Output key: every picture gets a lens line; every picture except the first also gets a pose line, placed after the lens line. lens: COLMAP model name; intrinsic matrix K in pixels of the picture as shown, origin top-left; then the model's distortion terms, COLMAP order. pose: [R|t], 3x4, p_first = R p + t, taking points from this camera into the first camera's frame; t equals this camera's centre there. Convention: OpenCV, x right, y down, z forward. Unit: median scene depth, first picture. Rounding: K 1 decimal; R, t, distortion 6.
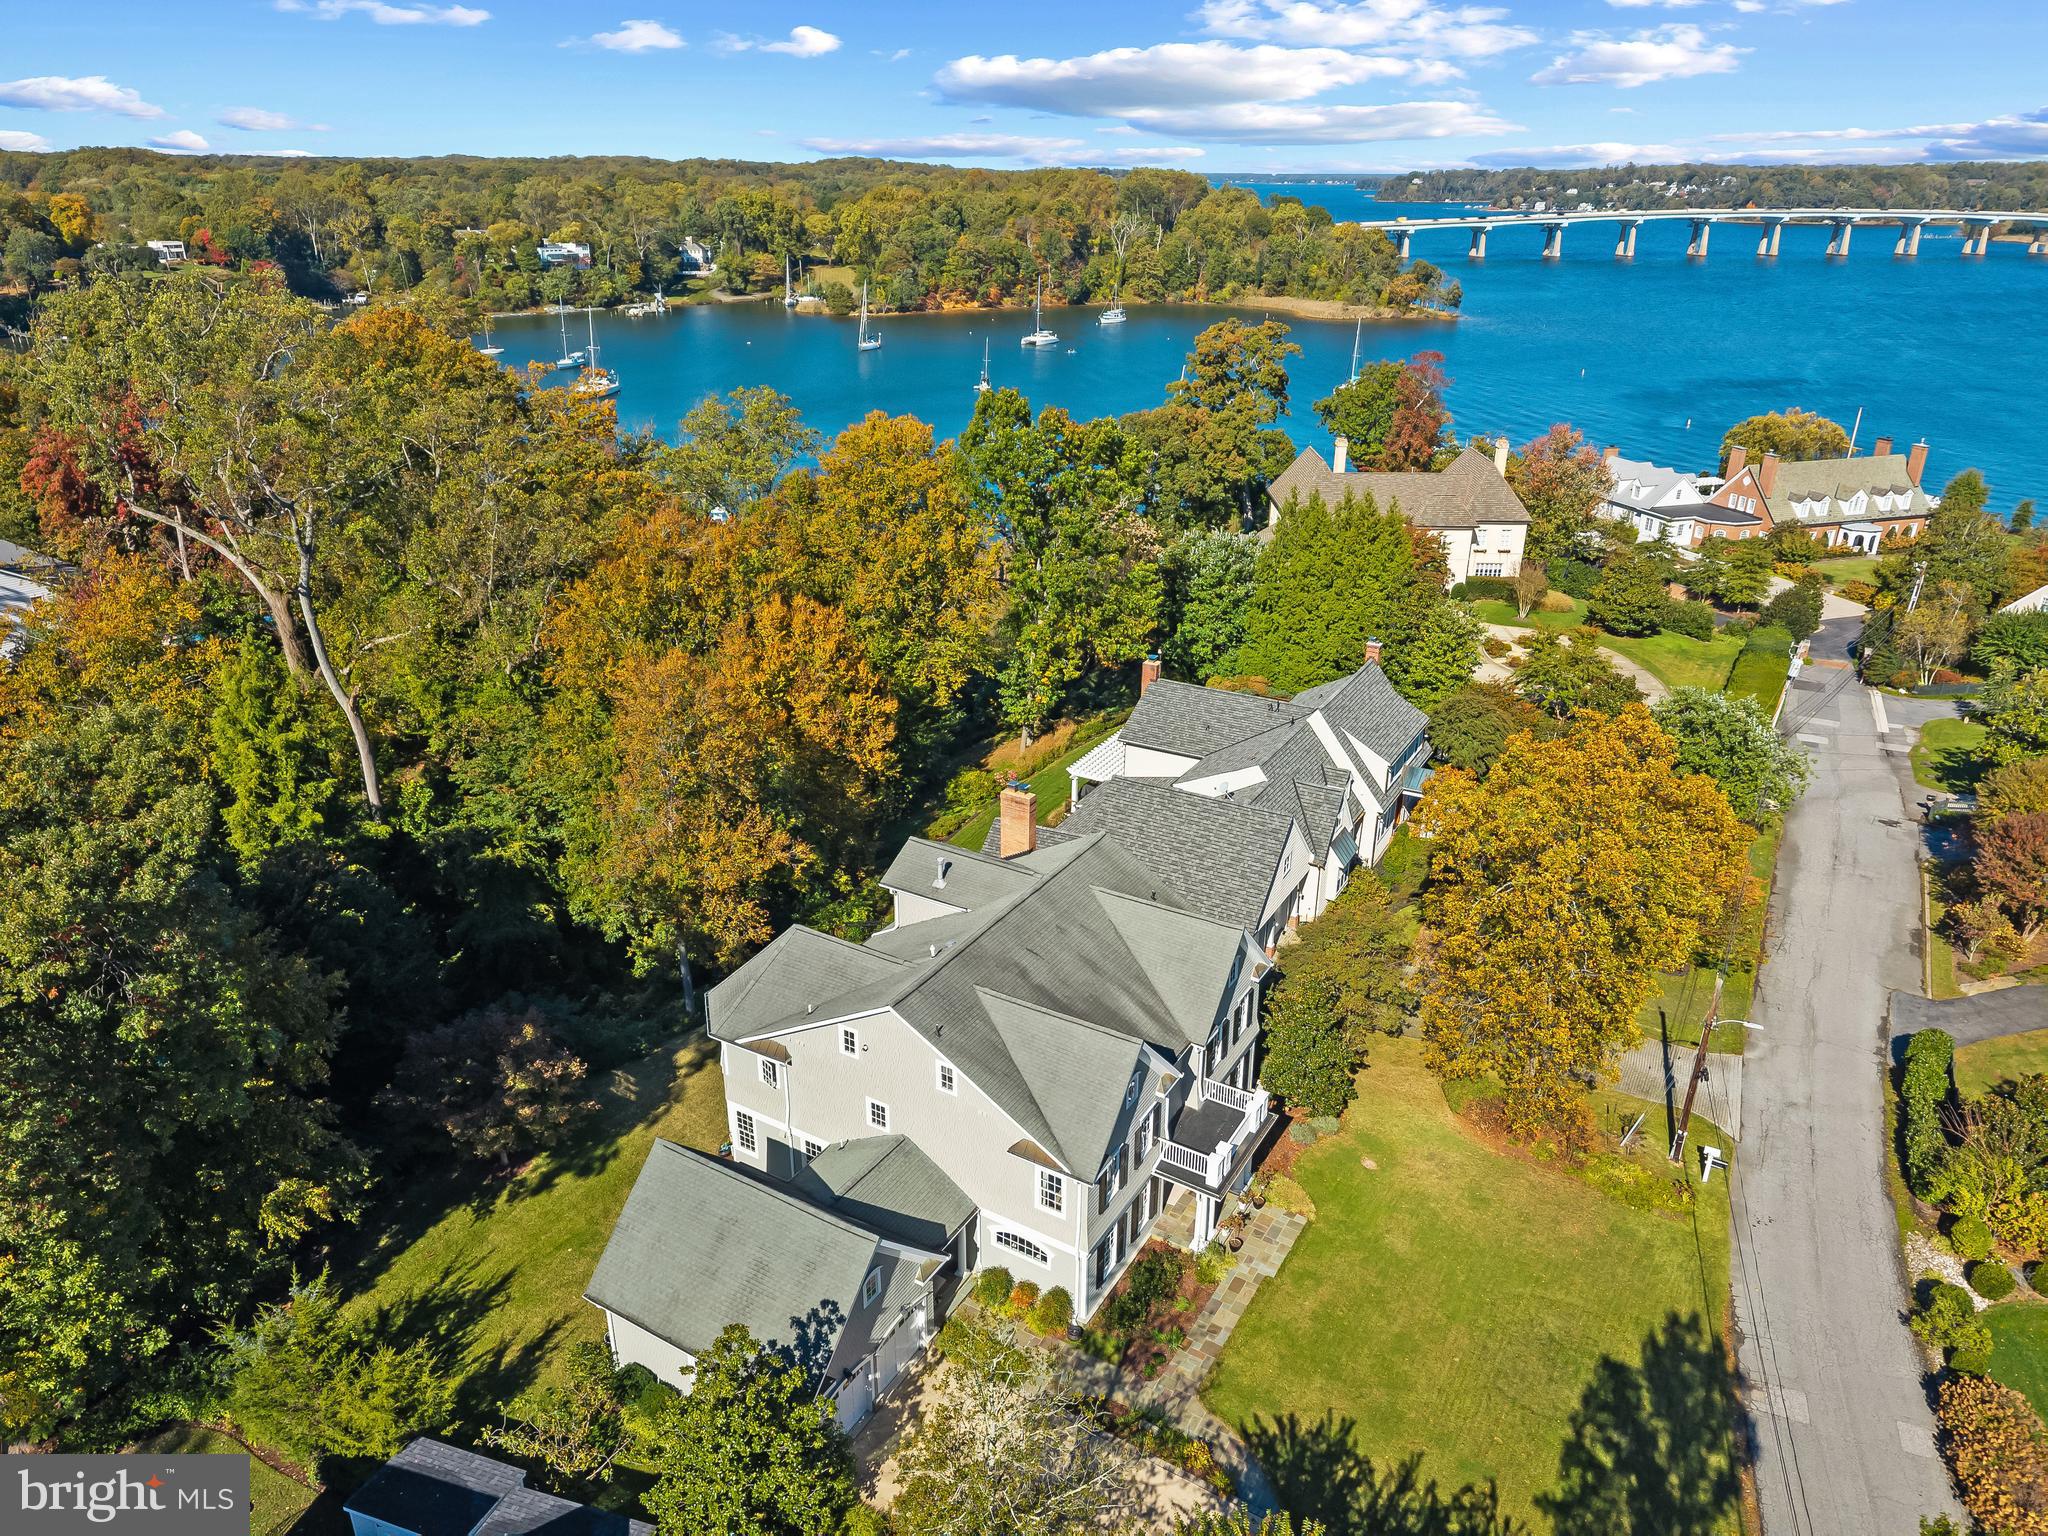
lens RADIAL K [[1386.6, 0, 1030.3], [0, 1386.6, 767.7], [0, 0, 1]] dist [0.004545, -0.005985]
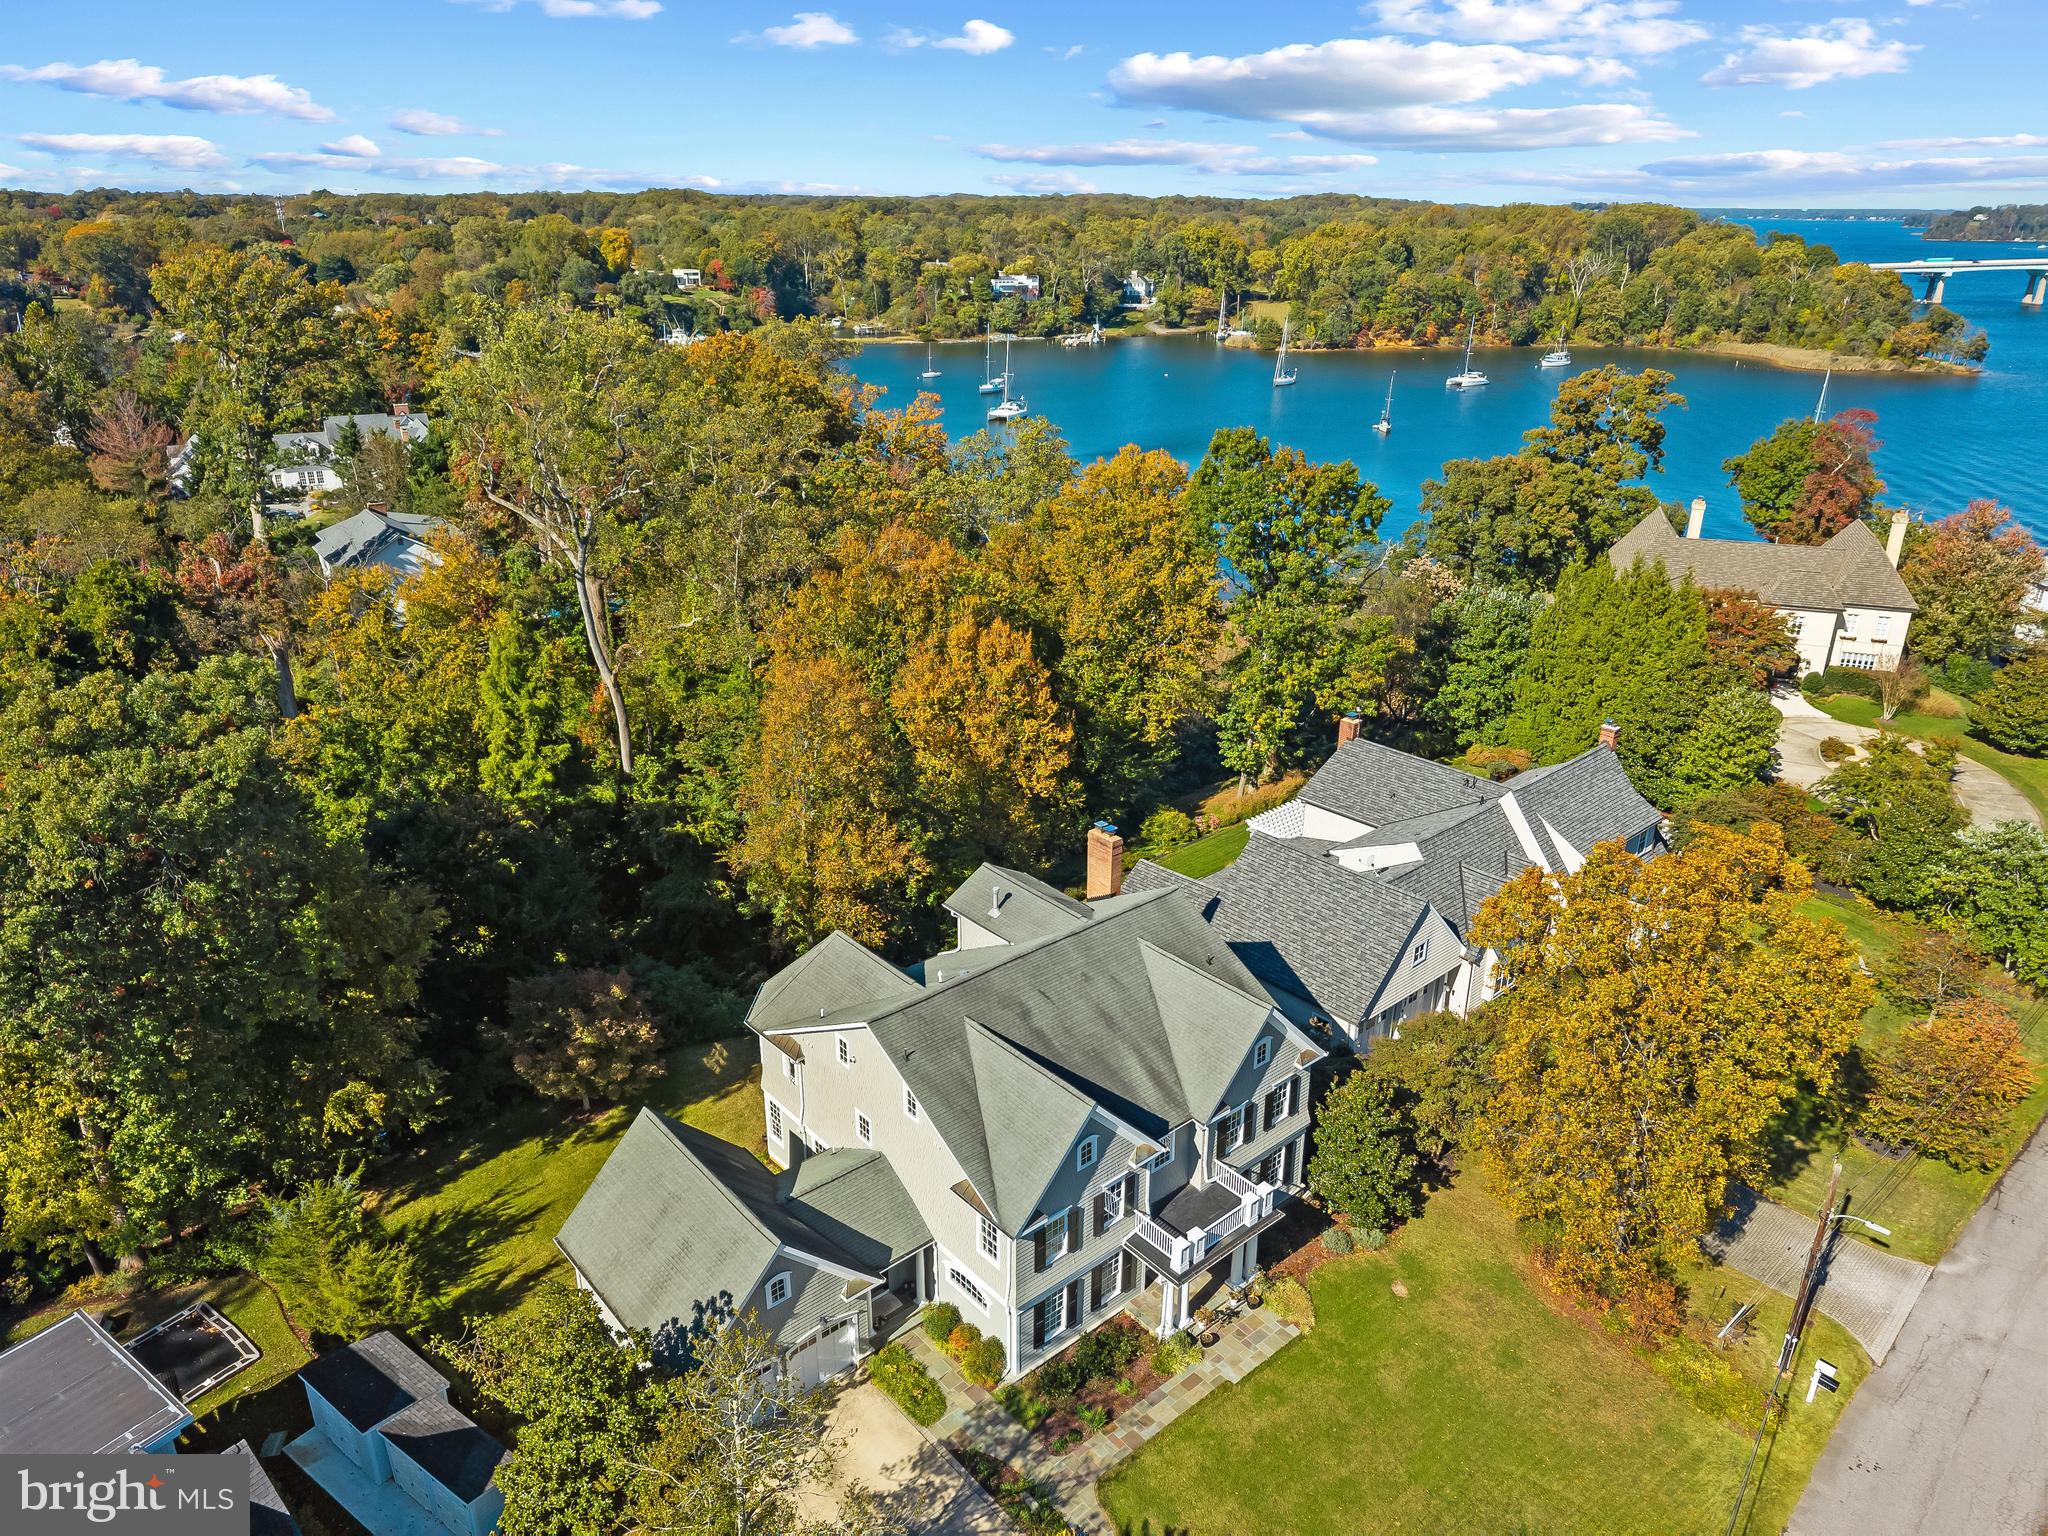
lens RADIAL K [[1386.6, 0, 1030.3], [0, 1386.6, 767.7], [0, 0, 1]] dist [0.004545, -0.005985]
pose [[0.948161, 0.117134, -0.295417, 0.152083], [-0.123700, 0.992313, -0.003568, -0.012603], [0.292728, 0.039926, 0.955362, 0.030243]]
